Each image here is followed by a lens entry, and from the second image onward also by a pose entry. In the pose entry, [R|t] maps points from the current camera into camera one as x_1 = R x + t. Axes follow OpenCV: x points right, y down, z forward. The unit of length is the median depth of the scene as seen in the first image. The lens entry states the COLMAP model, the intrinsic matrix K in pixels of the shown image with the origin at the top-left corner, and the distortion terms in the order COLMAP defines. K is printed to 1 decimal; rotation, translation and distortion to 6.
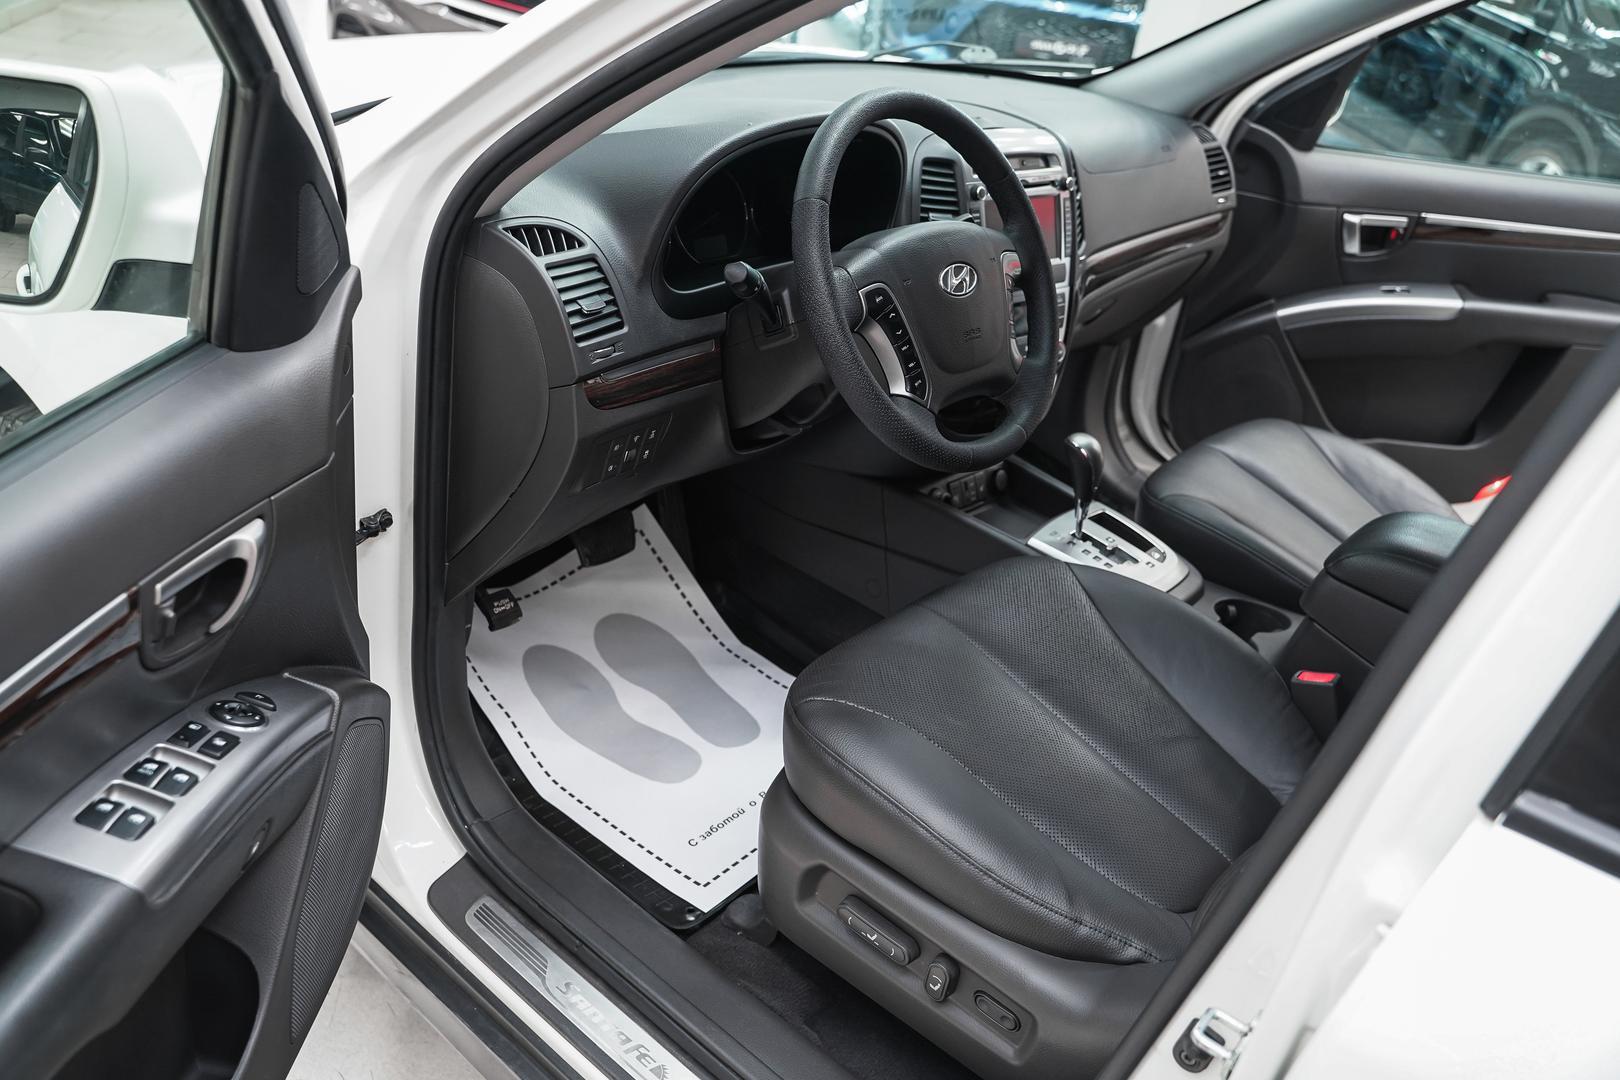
lens RADIAL K [[1335.3, 0, 810.0], [0, 1335.3, 540.0], [0, 0, 1]] dist [-0.078091, 0.006702]
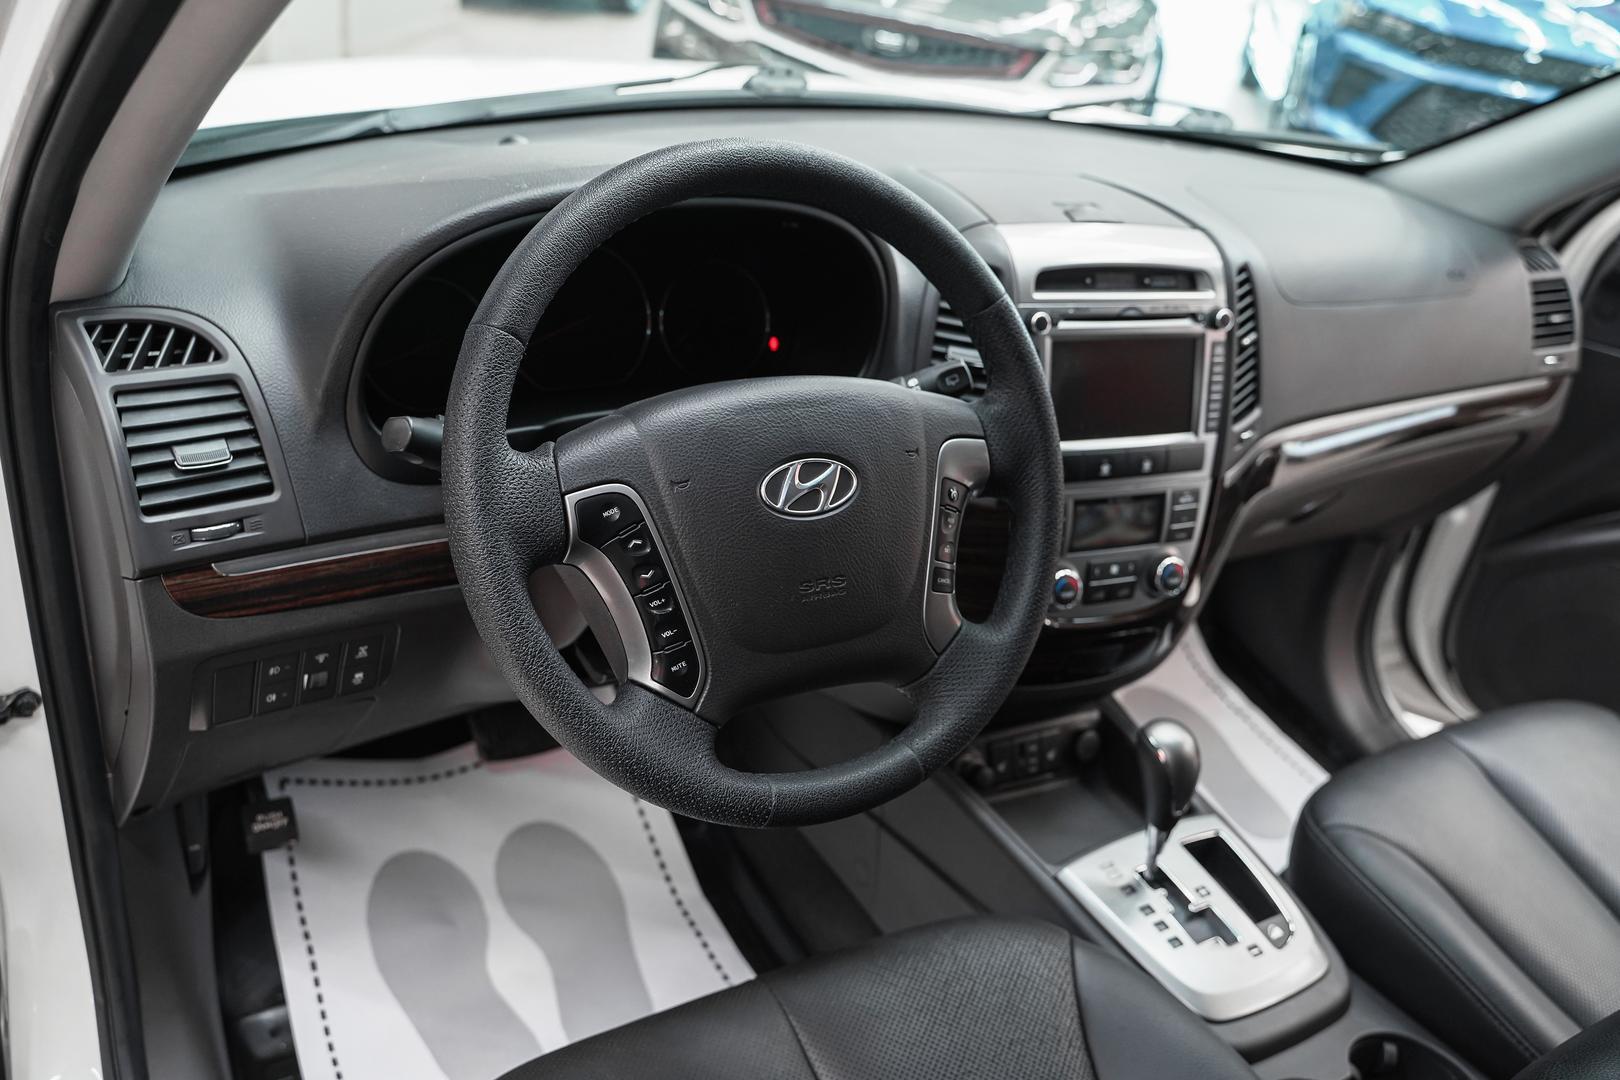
lens RADIAL K [[1335.3, 0, 810.0], [0, 1335.3, 540.0], [0, 0, 1]] dist [-0.078091, 0.006702]
pose [[0.944864, 0.148999, -0.291600, 0.205741], [-0.161138, 0.986769, -0.017920, -0.121040], [0.285072, 0.063920, 0.956372, 0.345028]]
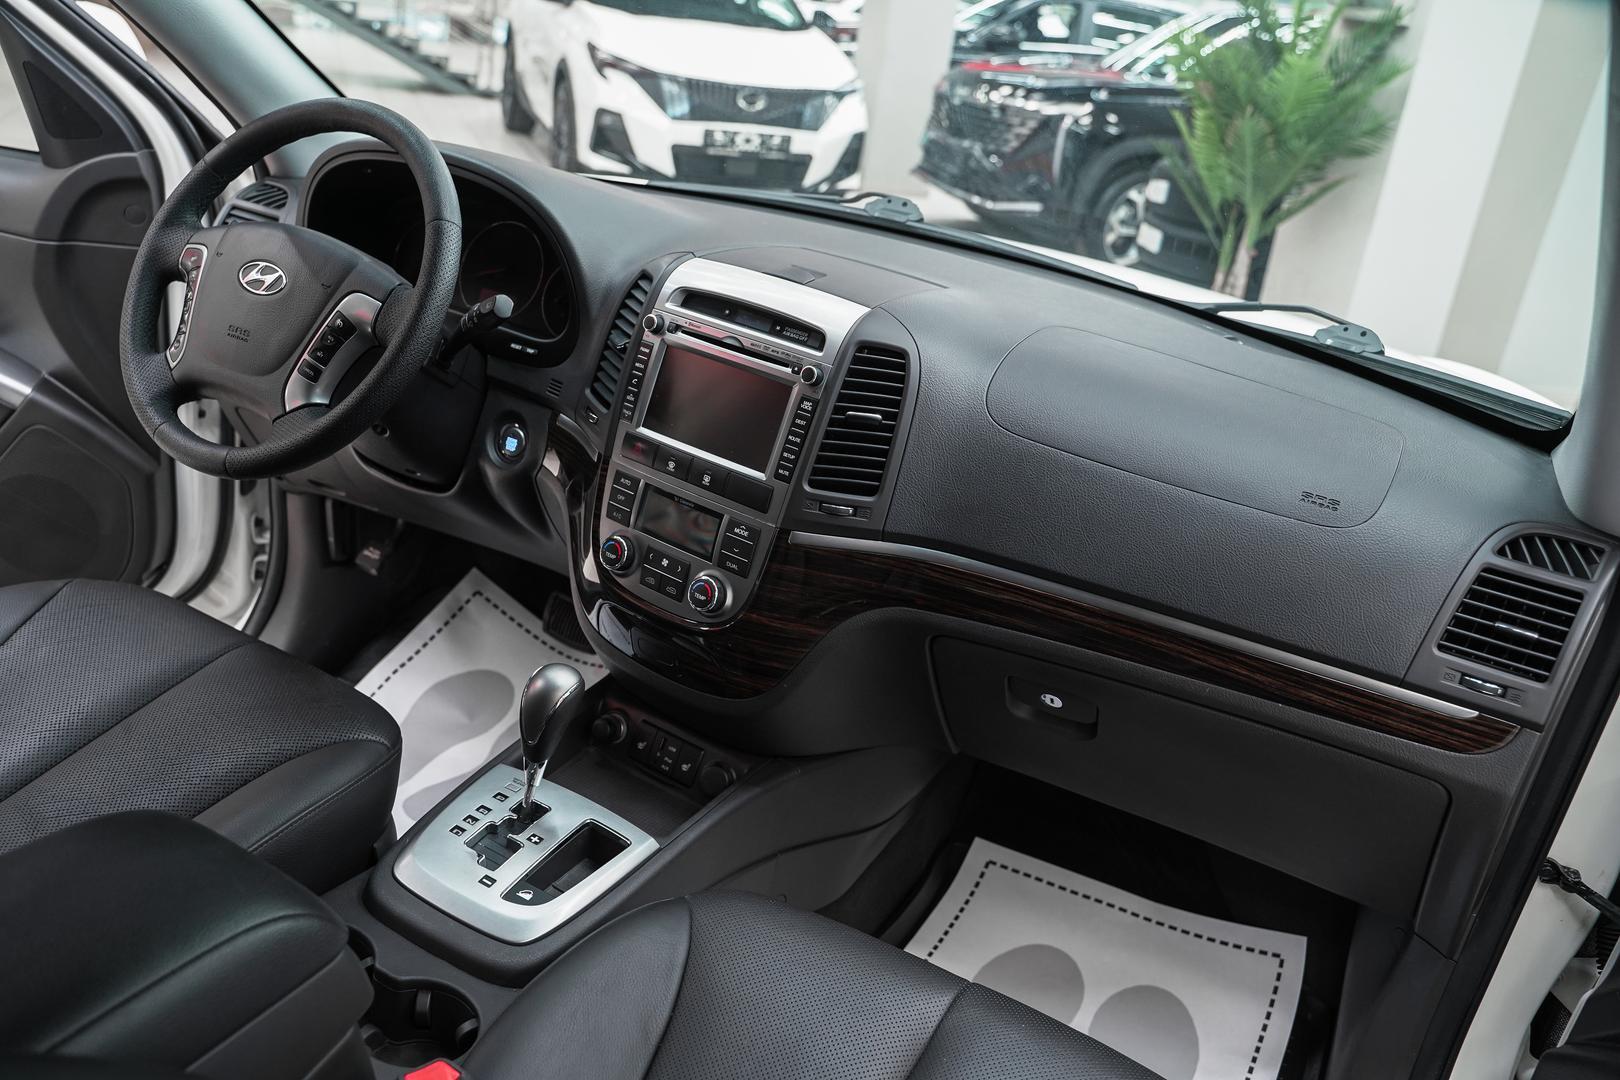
lens RADIAL K [[1316.8, 0, 810.0], [0, 1316.8, 540.0], [0, 0, 1]] dist [-0.125408, 0.092862]
pose [[0.217527, 0.275561, -0.936348, 0.819258], [-0.565435, 0.817527, 0.109234, -0.269763], [0.795591, 0.505683, 0.333646, 0.812128]]
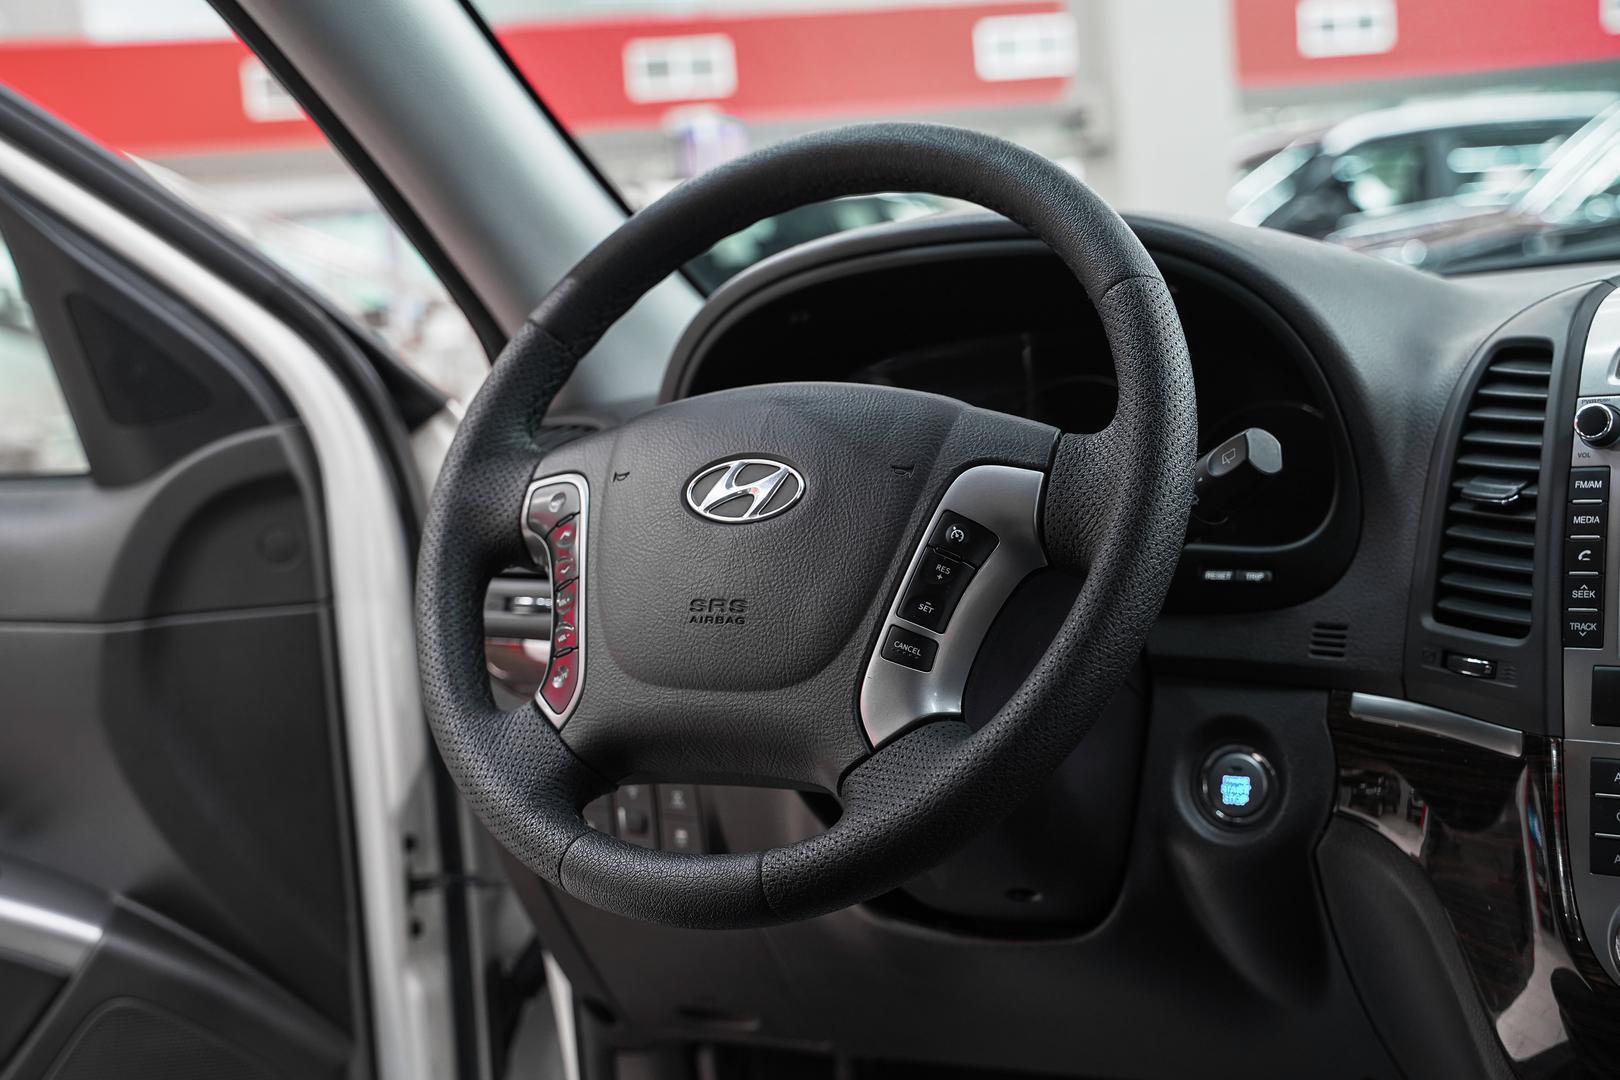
lens RADIAL K [[2155.6, 0, 768.5], [0, 2155.6, 513.4], [0, 0, 1]] dist [0.053987, 0.013120]
pose [[0.129607, -0.048520, -0.990378, 0.612144], [-0.393325, 0.914346, -0.096268, -0.090794], [0.910218, 0.402017, 0.099422, 0.693296]]
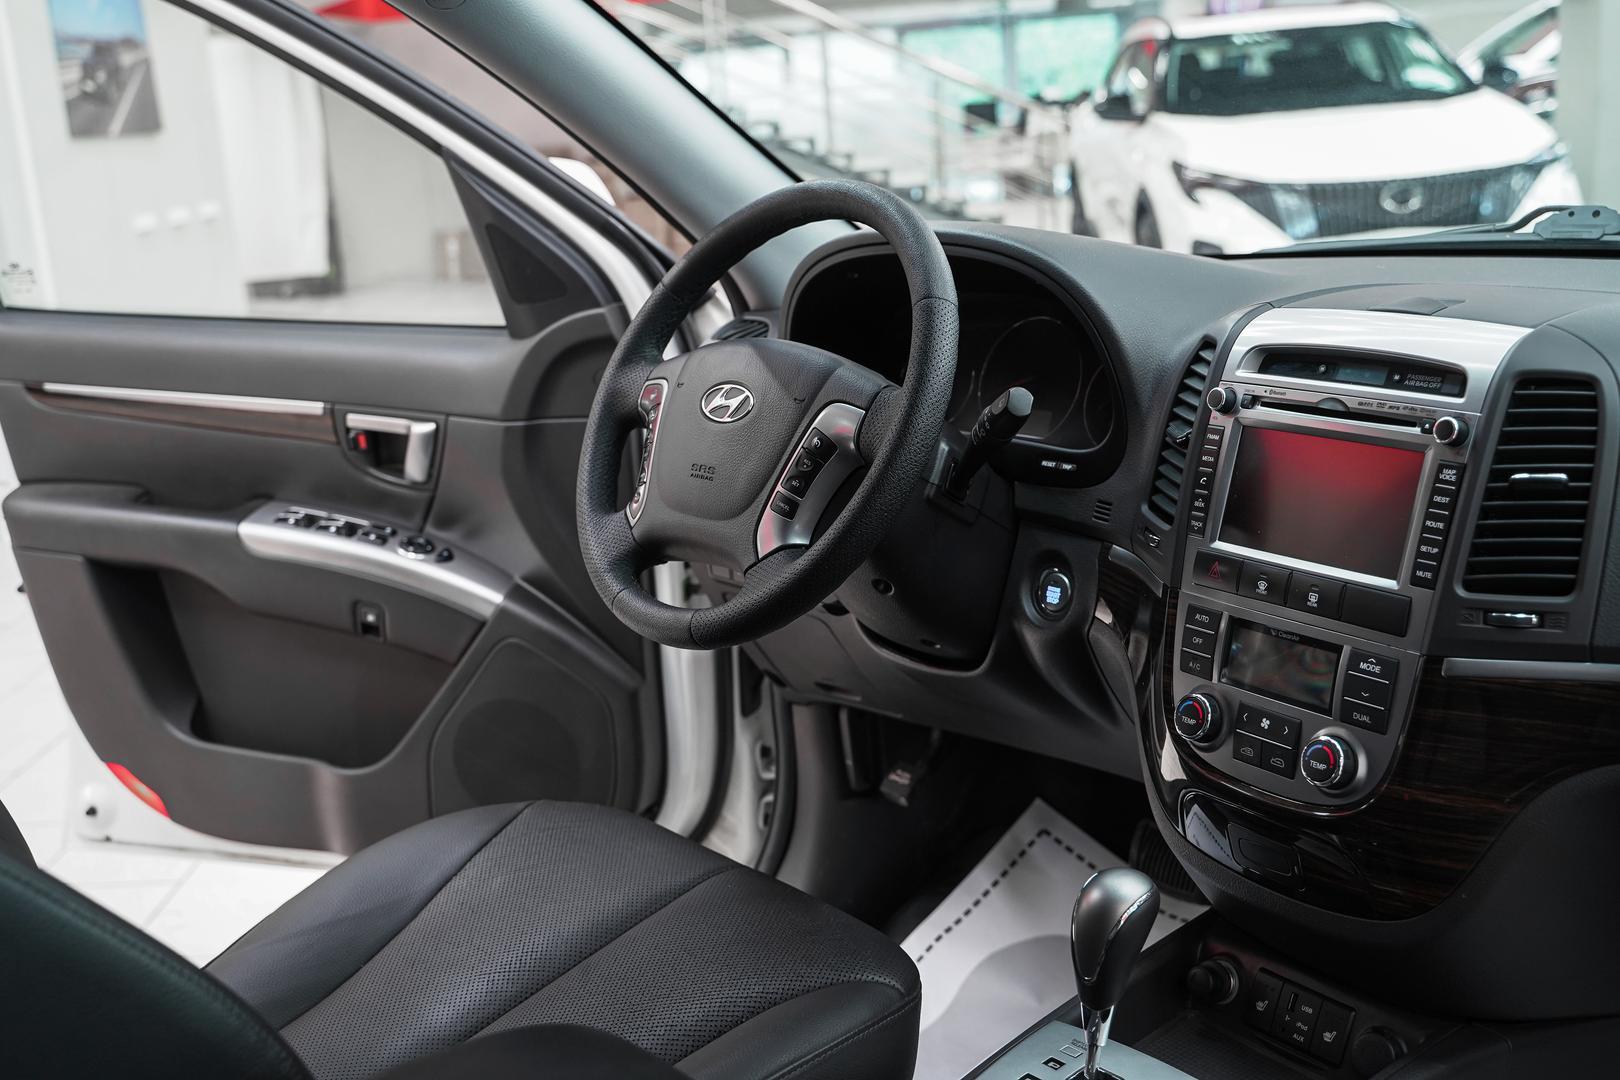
lens RADIAL K [[1739.1, 0, 754.9], [0, 1739.1, 509.4], [0, 0, 1]] dist [-0.035502, 0.040797]
pose [[-0.192777, 0.092301, -0.976892, 0.819001], [-0.441104, 0.881150, 0.170301, -0.237971], [0.876507, 0.463741, -0.129151, 0.867695]]
